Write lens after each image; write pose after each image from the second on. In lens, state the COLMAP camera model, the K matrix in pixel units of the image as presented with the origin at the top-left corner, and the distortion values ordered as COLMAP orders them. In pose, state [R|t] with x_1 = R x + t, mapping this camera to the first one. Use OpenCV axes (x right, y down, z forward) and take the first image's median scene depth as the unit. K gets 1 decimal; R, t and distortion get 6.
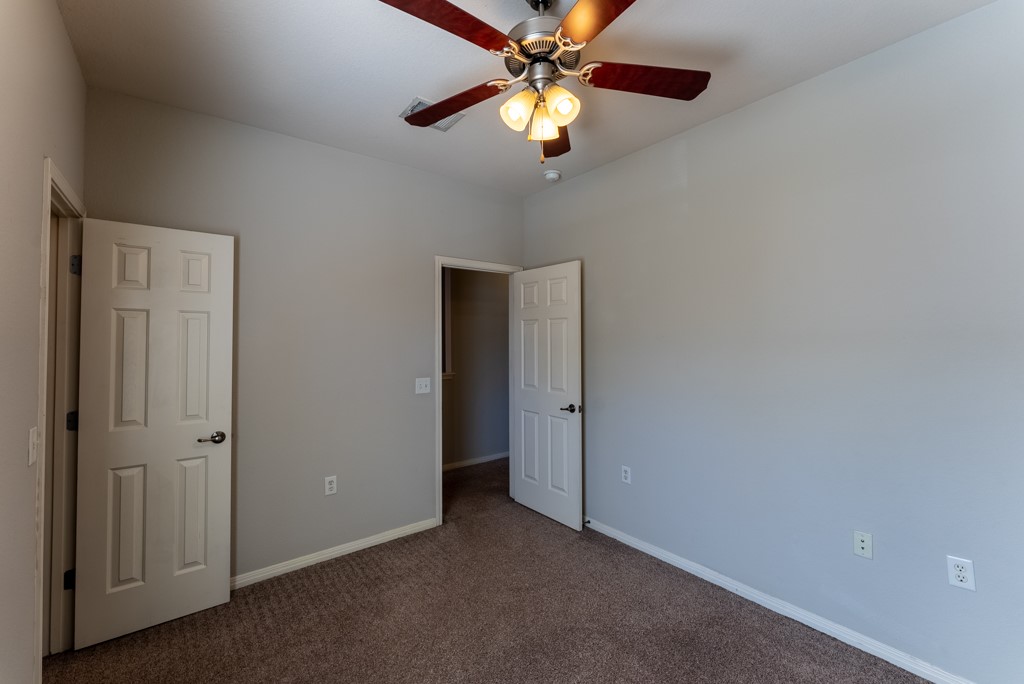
lens RADIAL K [[418.9, 0, 511.2], [0, 418.9, 330.7], [0, 0, 1]] dist [-0.006211, 0.000236]
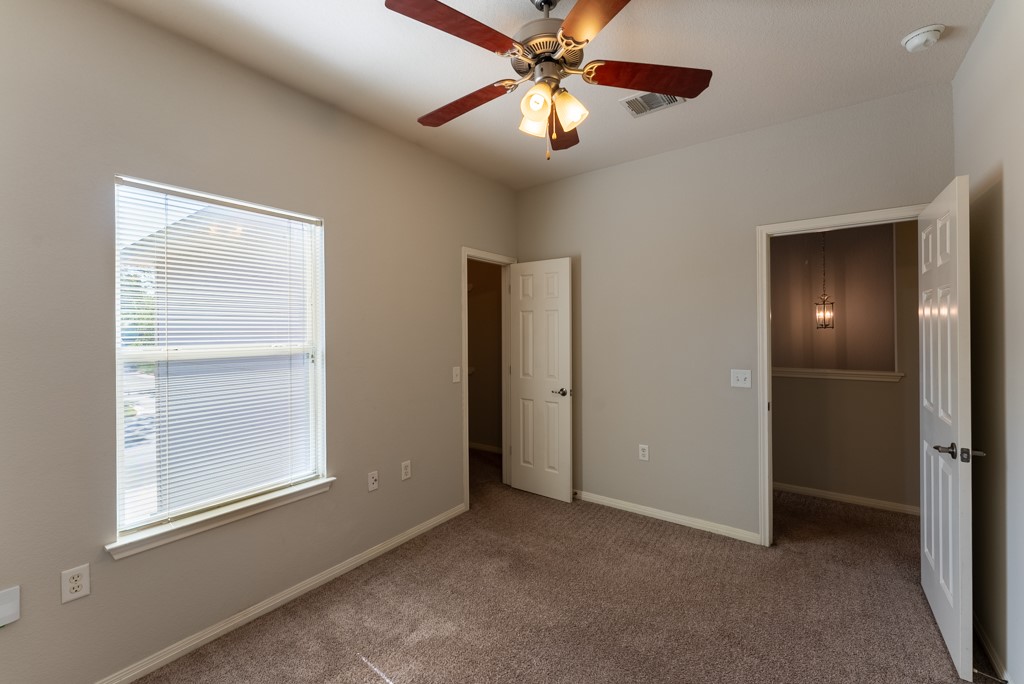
lens RADIAL K [[418.9, 0, 511.2], [0, 418.9, 330.7], [0, 0, 1]] dist [-0.006211, 0.000236]
pose [[0.262048, 0.003900, -0.965047, 0.715254], [0.031262, 0.999433, 0.012527, 0.006238], [0.964548, -0.033452, 0.261777, 0.424077]]
